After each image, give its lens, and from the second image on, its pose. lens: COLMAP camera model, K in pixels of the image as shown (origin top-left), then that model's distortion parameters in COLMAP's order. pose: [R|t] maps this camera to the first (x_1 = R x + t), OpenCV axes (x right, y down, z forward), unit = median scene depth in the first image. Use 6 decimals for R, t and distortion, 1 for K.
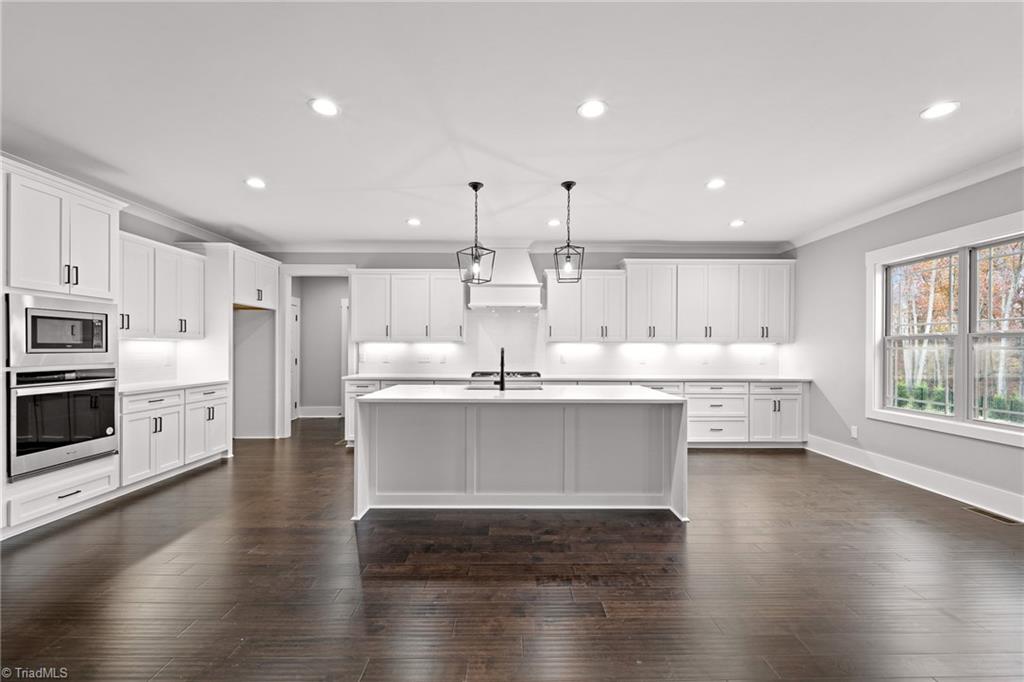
lens RADIAL K [[421.1, 0, 512.6], [0, 421.1, 350.3], [0, 0, 1]] dist [0.000628, 0.000159]
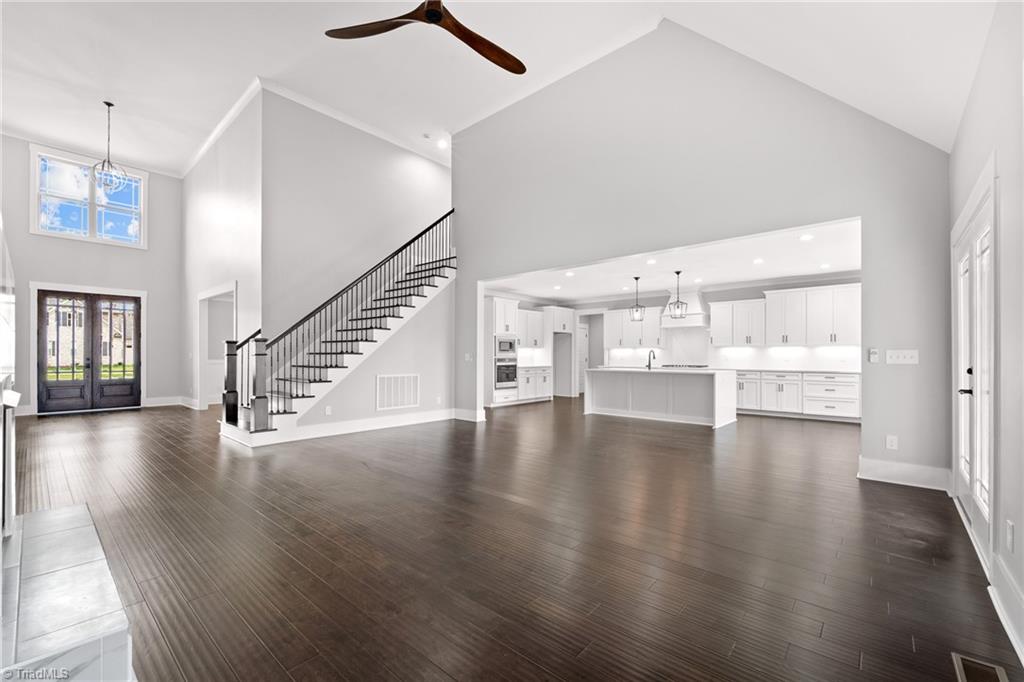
lens RADIAL K [[421.1, 0, 512.6], [0, 421.1, 350.3], [0, 0, 1]] dist [0.000628, 0.000159]
pose [[0.747903, -0.011167, -0.663714, 0.750464], [-0.001901, 0.999818, -0.018964, 0.034052], [0.663806, 0.015445, 0.747746, -0.929708]]
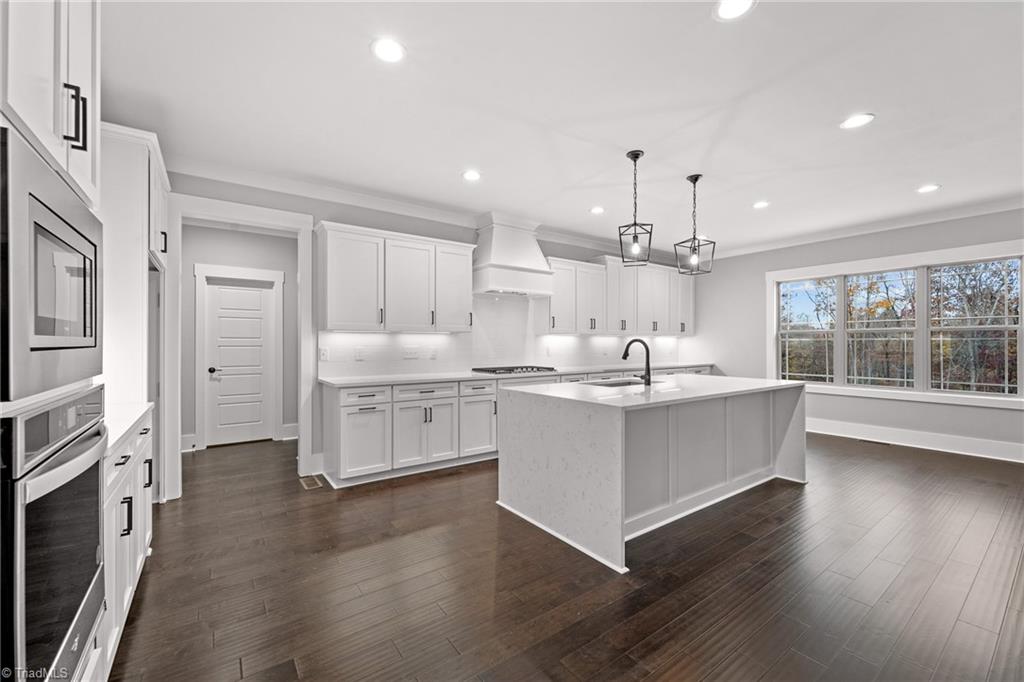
lens RADIAL K [[419.0, 0, 516.4], [0, 419.0, 344.7], [0, 0, 1]] dist [0.002016, 0.000290]
pose [[0.809127, -0.006675, 0.587596, -0.671797], [0.005345, 0.999978, 0.003998, 0.001566], [-0.587609, -0.000094, 0.809145, 0.362821]]
